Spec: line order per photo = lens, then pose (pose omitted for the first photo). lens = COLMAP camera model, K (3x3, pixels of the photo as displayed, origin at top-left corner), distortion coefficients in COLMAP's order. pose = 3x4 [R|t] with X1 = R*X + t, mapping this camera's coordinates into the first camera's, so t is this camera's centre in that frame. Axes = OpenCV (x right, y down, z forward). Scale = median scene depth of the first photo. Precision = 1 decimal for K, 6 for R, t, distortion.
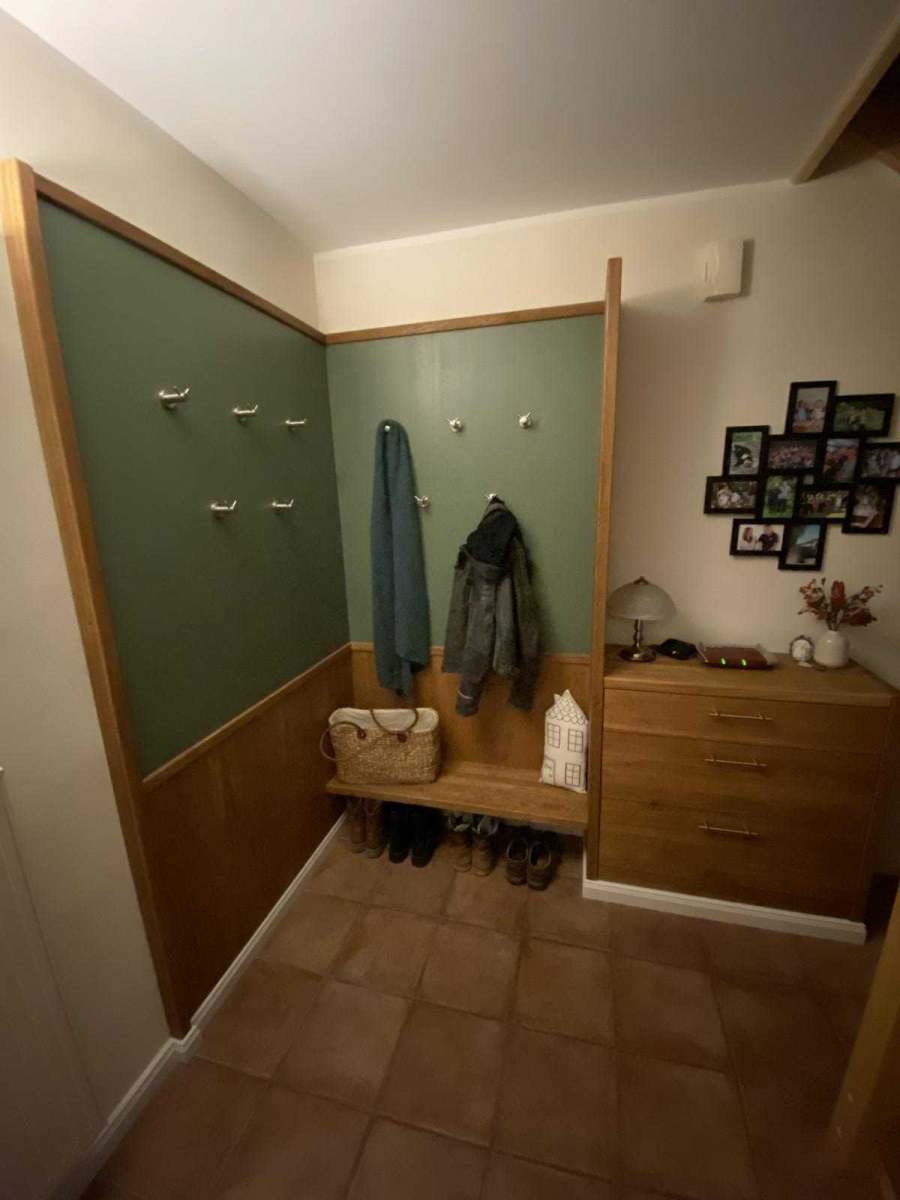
lens RADIAL K [[490.7, 0, 450.0], [0, 490.7, 600.0], [0, 0, 1]] dist [0.008896, -0.017068]
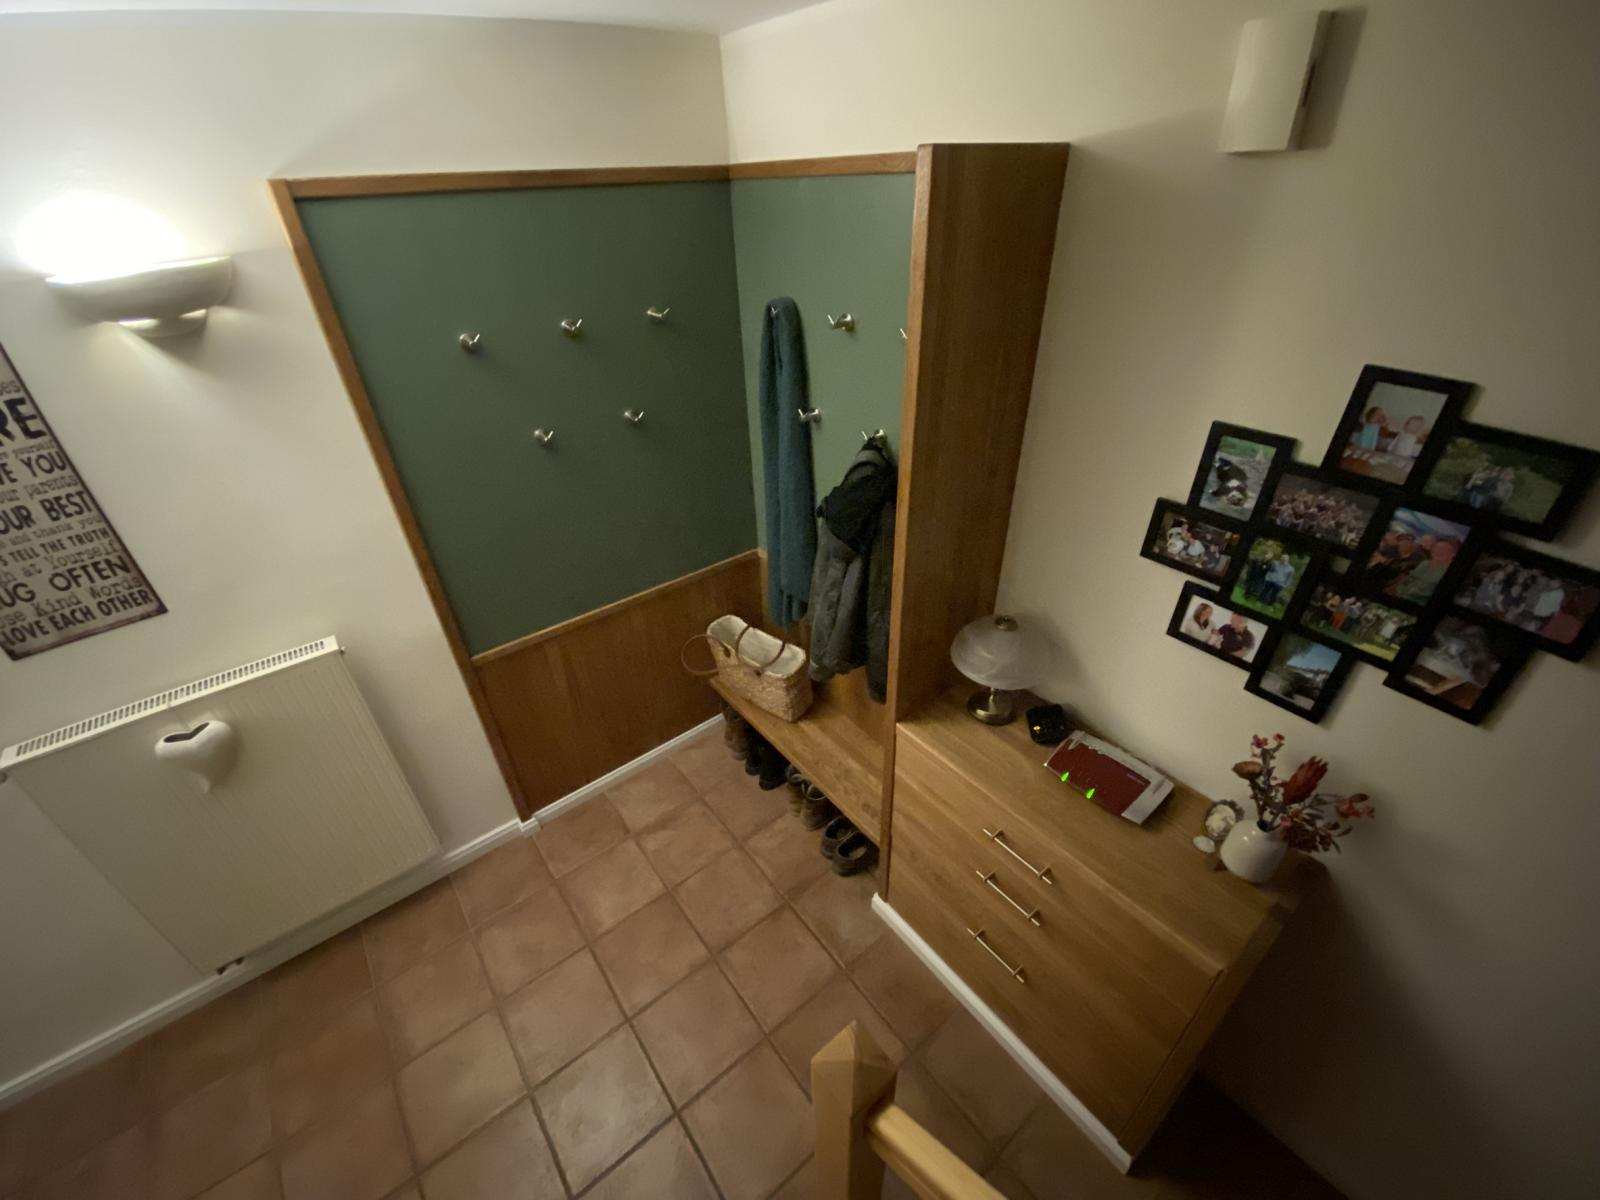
lens RADIAL K [[643.4, 0, 799.3], [0, 643.4, 596.9], [0, 0, 1]] dist [0.018527, -0.024767]
pose [[0.798896, 0.328860, -0.503604, 0.624901], [-0.122776, 0.908823, 0.398706, -0.405539], [0.588805, -0.256694, 0.766431, 0.168874]]
